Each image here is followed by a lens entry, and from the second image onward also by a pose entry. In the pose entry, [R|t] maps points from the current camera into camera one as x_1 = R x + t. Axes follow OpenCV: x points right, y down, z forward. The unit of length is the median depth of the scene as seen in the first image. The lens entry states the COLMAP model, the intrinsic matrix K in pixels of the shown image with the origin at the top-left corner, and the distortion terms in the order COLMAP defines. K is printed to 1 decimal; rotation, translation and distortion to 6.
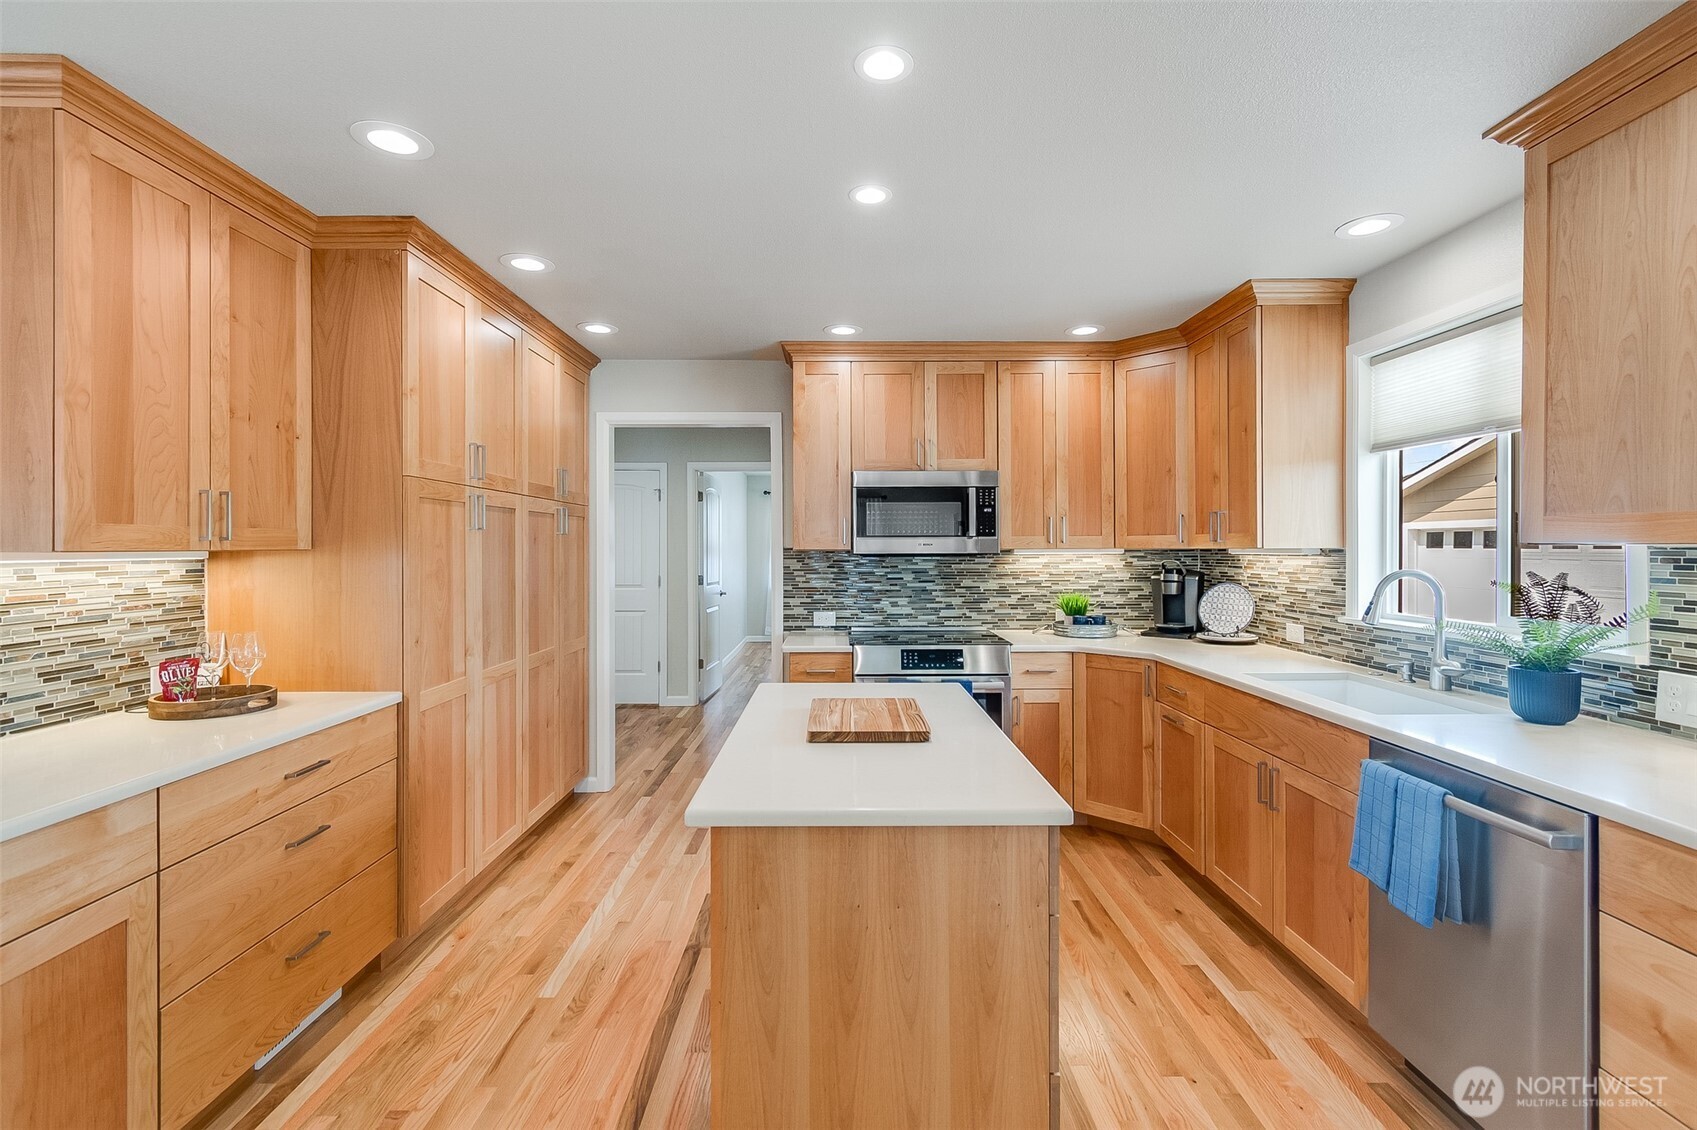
lens RADIAL K [[760.2, 0, 844.8], [0, 760.2, 552.0], [0, 0, 1]] dist [0.001566, -0.000385]
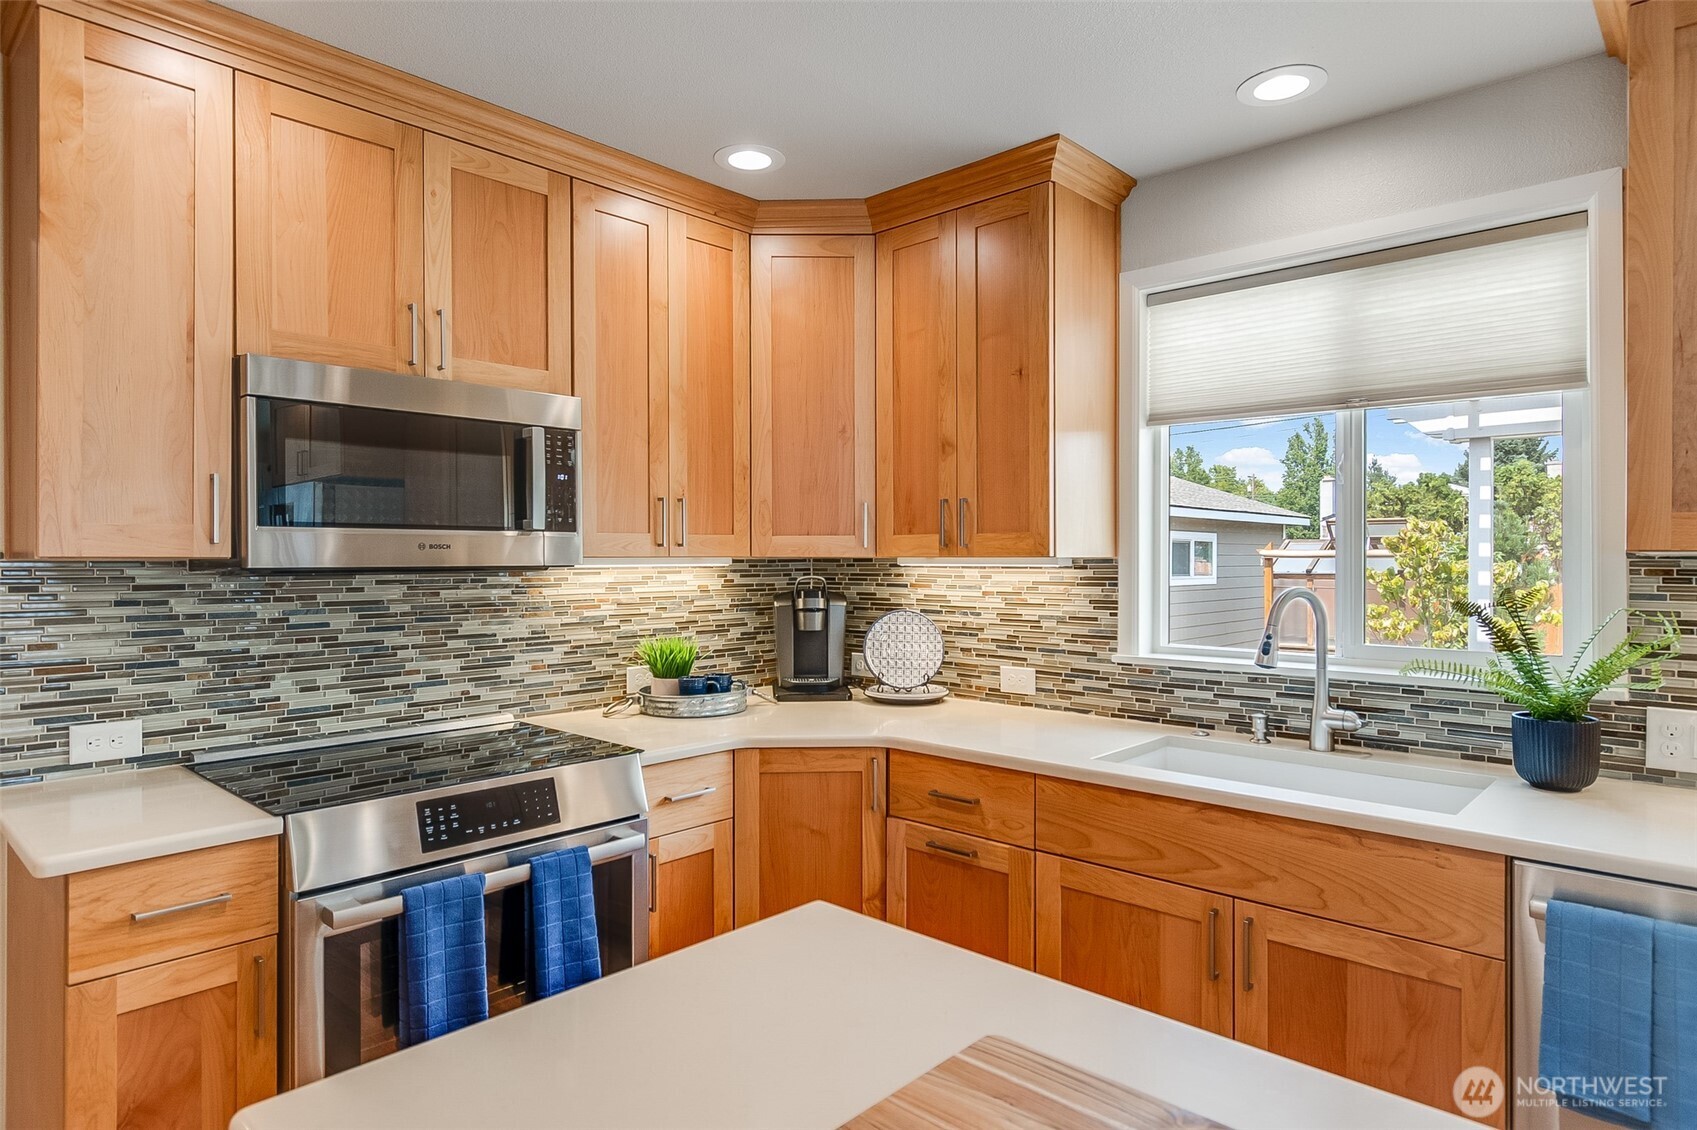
lens RADIAL K [[970.0, 0, 846.2], [0, 970.0, 559.9], [0, 0, 1]] dist [0.001431, -0.000008]
pose [[0.686878, 0.000803, 0.726773, -0.173436], [0.001532, 0.999996, -0.002553, -0.000435], [-0.726771, 0.002867, 0.686873, 0.561811]]
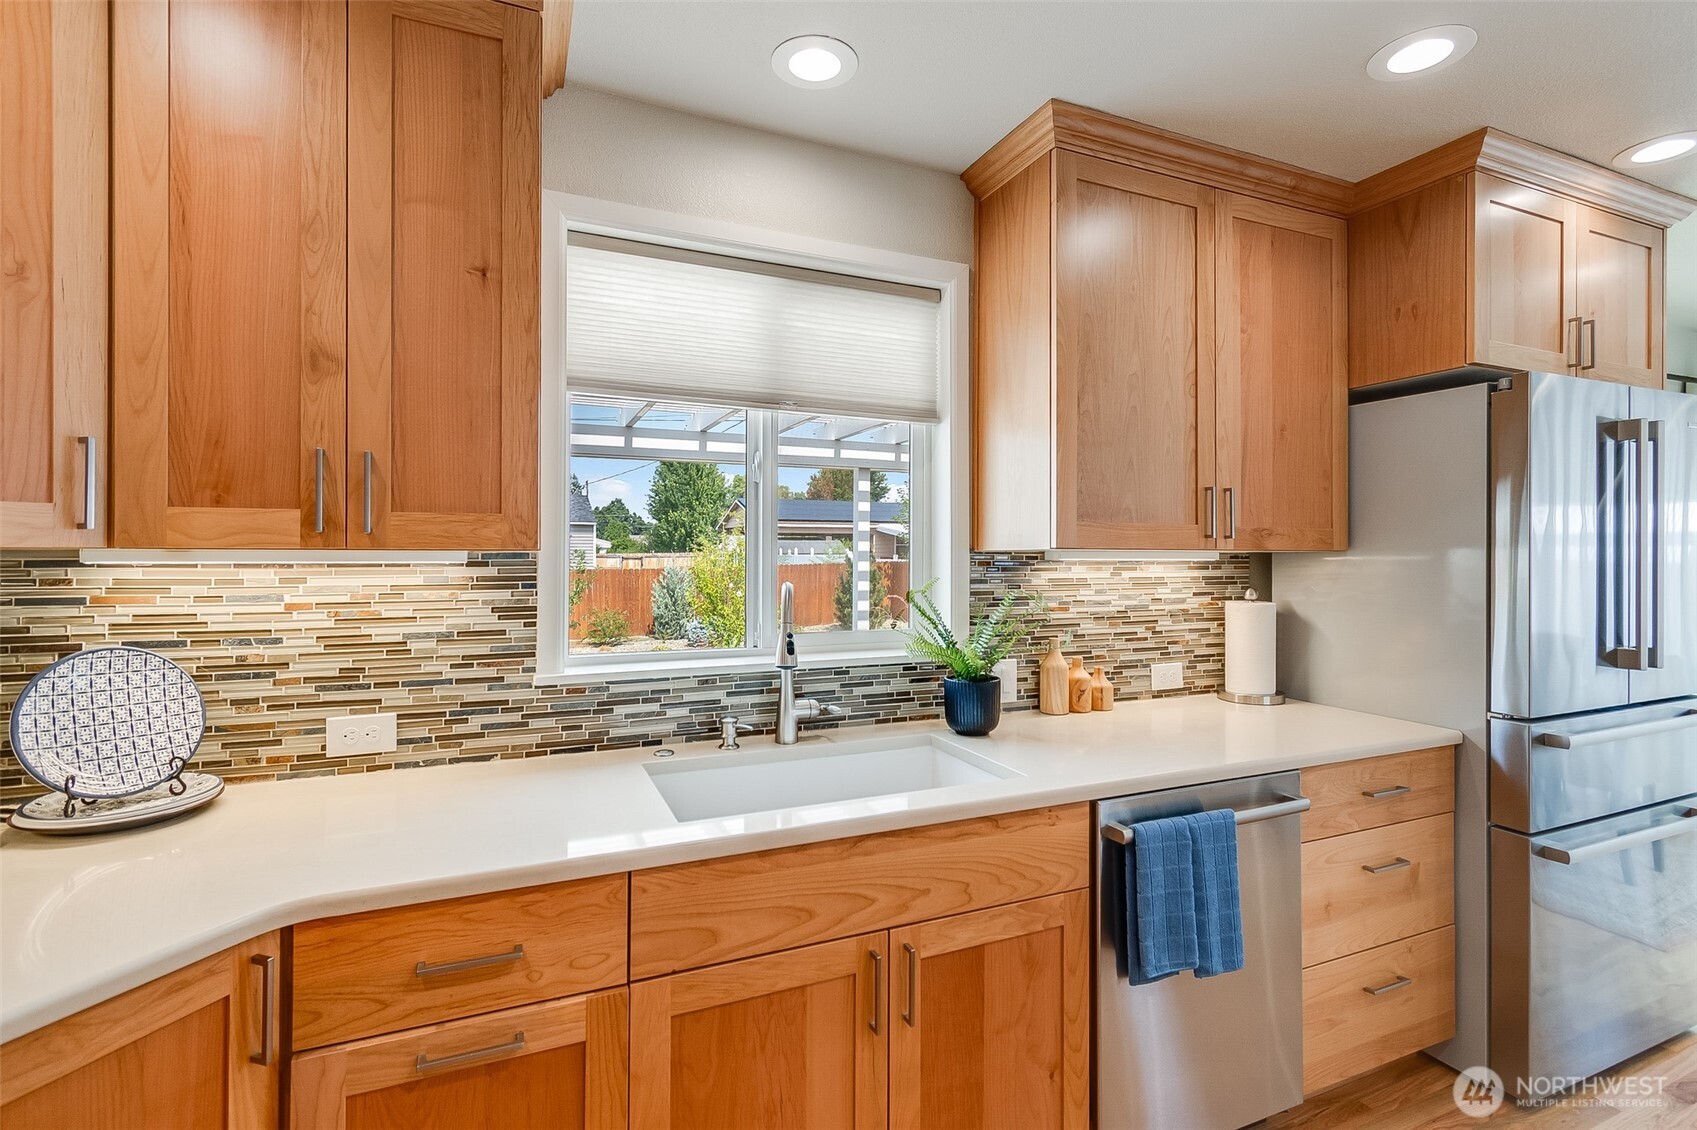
lens RADIAL K [[785.9, 0, 846.1], [0, 785.9, 551.1], [0, 0, 1]] dist [0.002425, 0.000263]
pose [[-0.389917, 0.002465, 0.920847, 0.042356], [0.001107, 0.999997, -0.002208, -0.002991], [-0.920849, 0.000158, -0.389918, 1.014740]]
